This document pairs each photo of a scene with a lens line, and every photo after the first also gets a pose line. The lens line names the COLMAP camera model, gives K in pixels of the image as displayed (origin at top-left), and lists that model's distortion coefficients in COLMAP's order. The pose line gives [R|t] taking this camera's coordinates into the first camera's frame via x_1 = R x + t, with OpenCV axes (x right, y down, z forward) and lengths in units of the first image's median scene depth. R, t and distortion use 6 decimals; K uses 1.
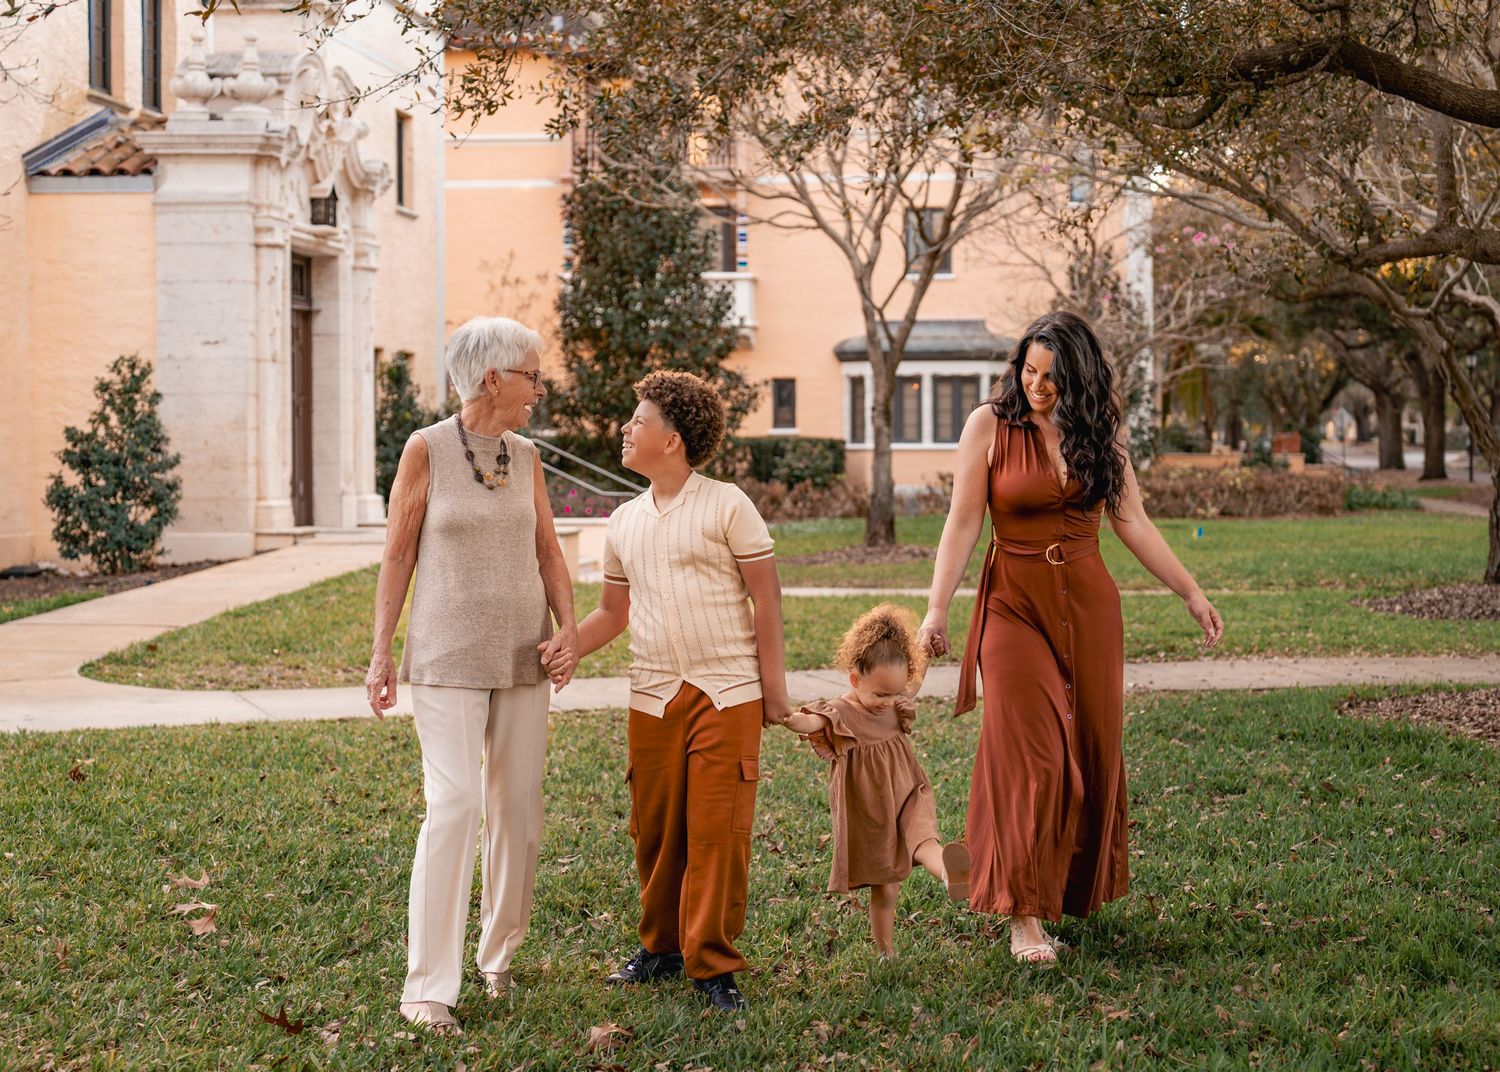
lens RADIAL K [[2701.4, 0, 834.4], [0, 2701.4, 508.3], [0, 0, 1]] dist [0.026240, -0.091048]
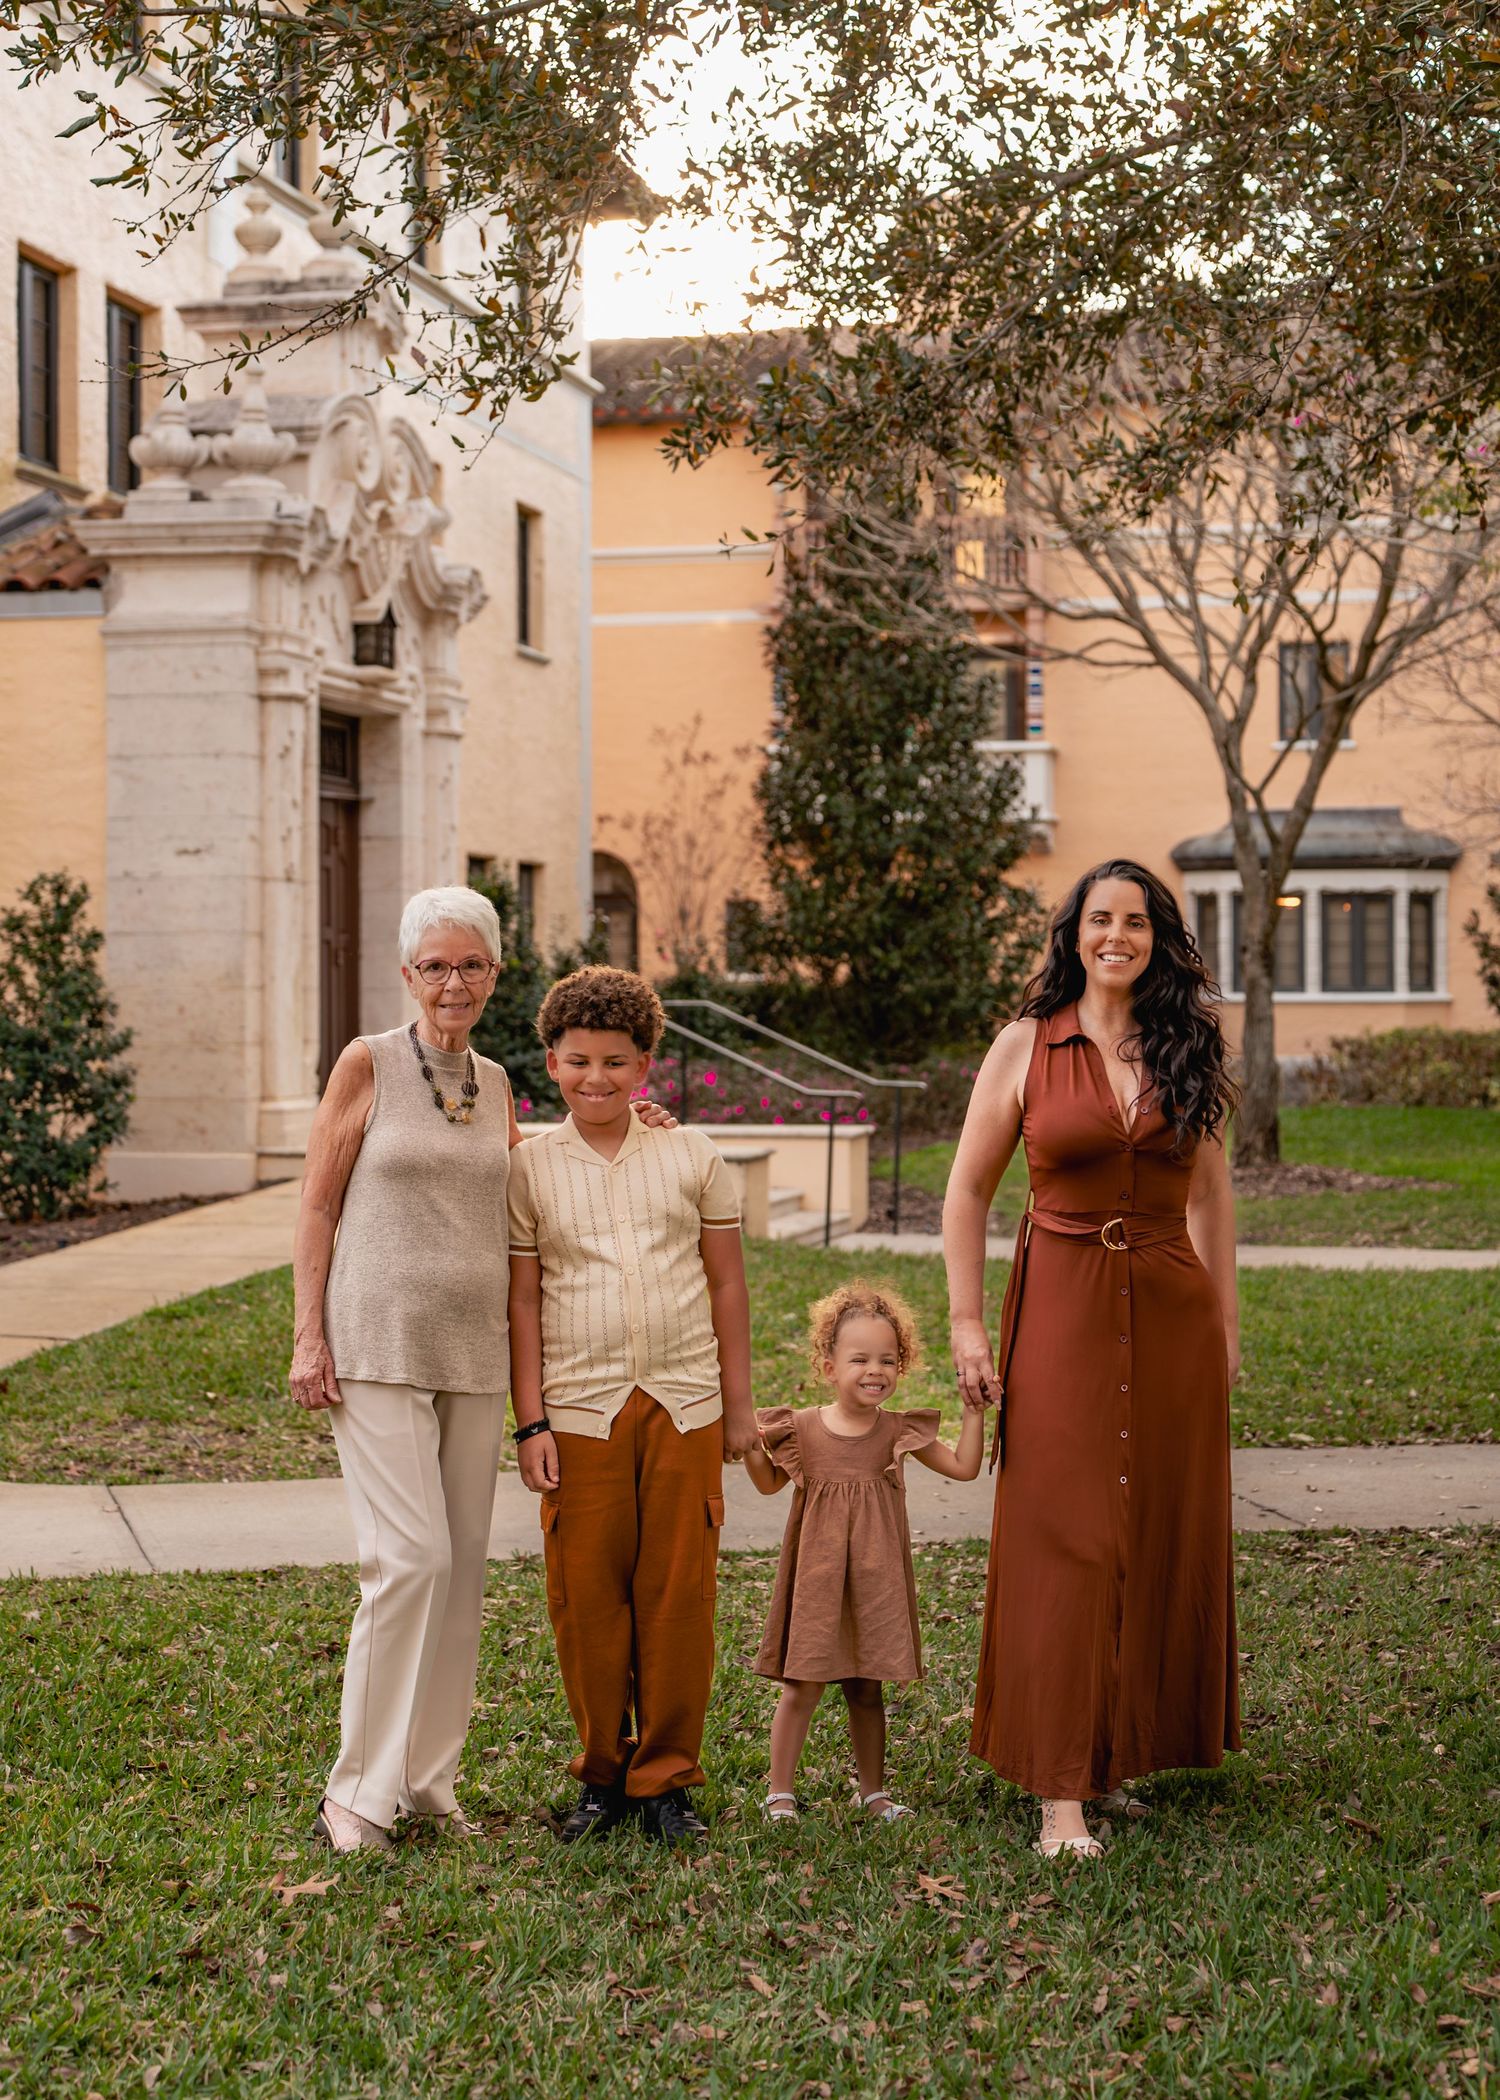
lens RADIAL K [[3203.0, 0, 614.8], [0, 3203.0, 966.4], [0, 0, 1]] dist [0.009621, 0.012533]
pose [[0.986609, 0.000557, -0.163101, -0.009688], [-0.004196, 0.999750, -0.021969, -0.017555], [0.163048, 0.022359, 0.986365, 0.264965]]
